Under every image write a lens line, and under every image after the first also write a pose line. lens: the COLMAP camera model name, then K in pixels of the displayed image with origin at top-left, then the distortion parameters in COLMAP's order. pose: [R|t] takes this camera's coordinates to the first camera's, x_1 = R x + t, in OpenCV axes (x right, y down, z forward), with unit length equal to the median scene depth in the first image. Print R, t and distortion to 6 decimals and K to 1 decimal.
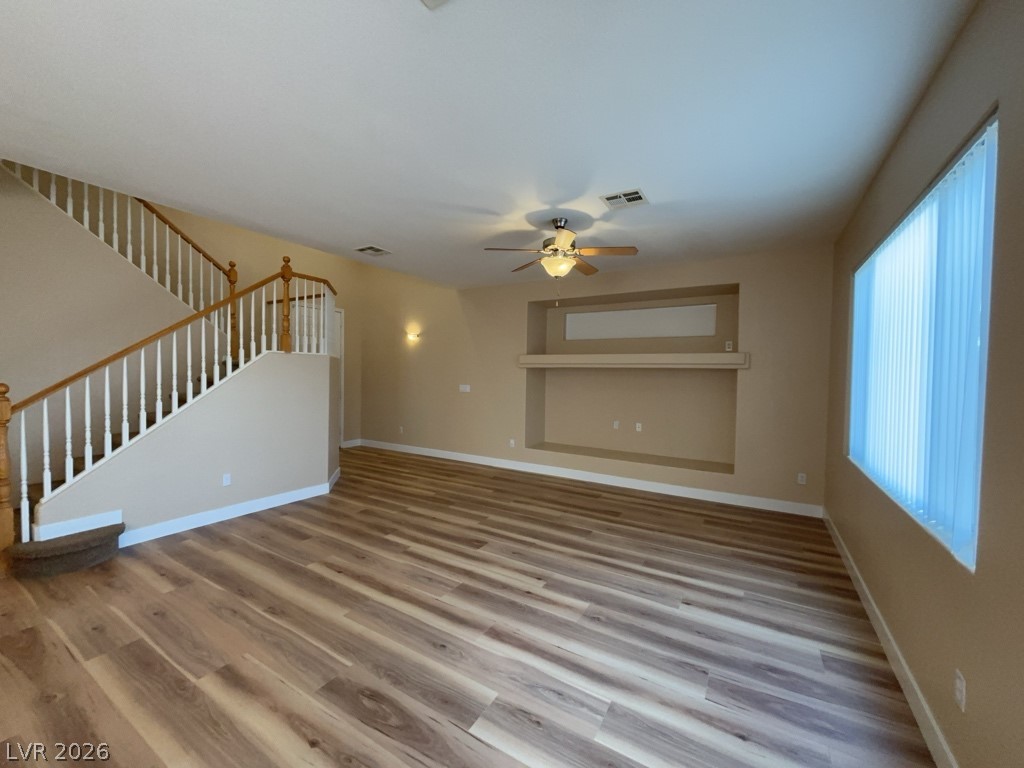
lens RADIAL K [[411.9, 0, 509.4], [0, 411.9, 383.7], [0, 0, 1]] dist [0.001858, 0.000163]
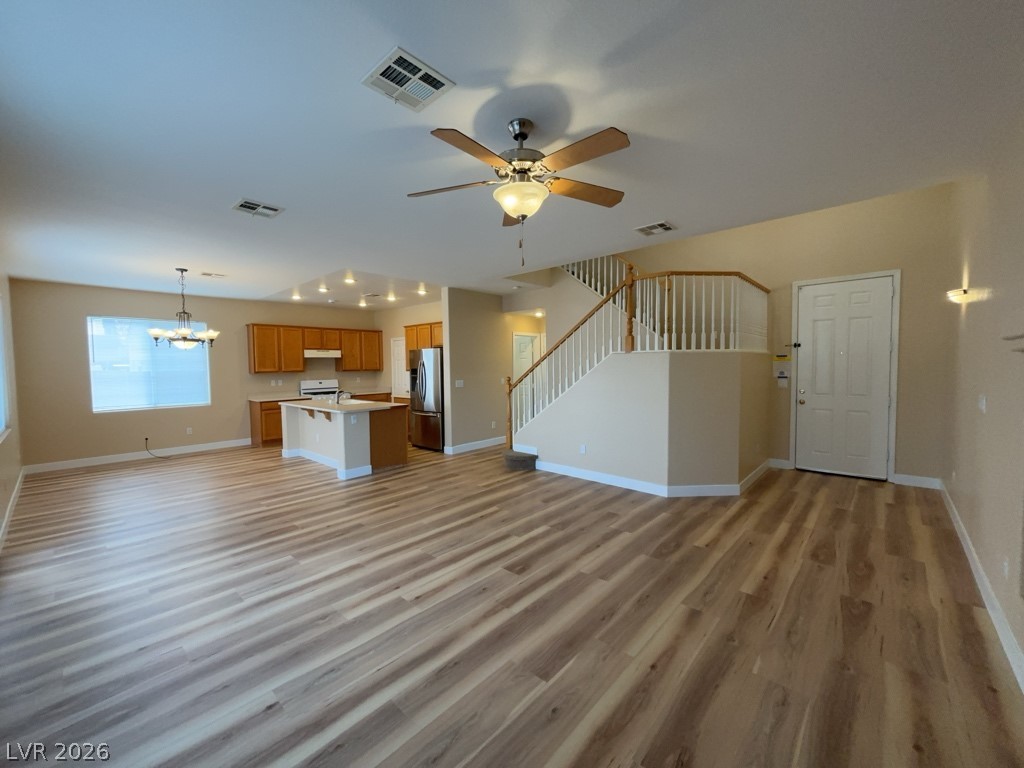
lens RADIAL K [[411.9, 0, 509.4], [0, 411.9, 383.7], [0, 0, 1]] dist [0.001858, 0.000163]
pose [[-0.194480, 0.031204, -0.980410, 0.729393], [-0.017894, 0.999215, 0.035352, -0.029712], [0.980743, 0.024419, -0.193769, 1.086240]]
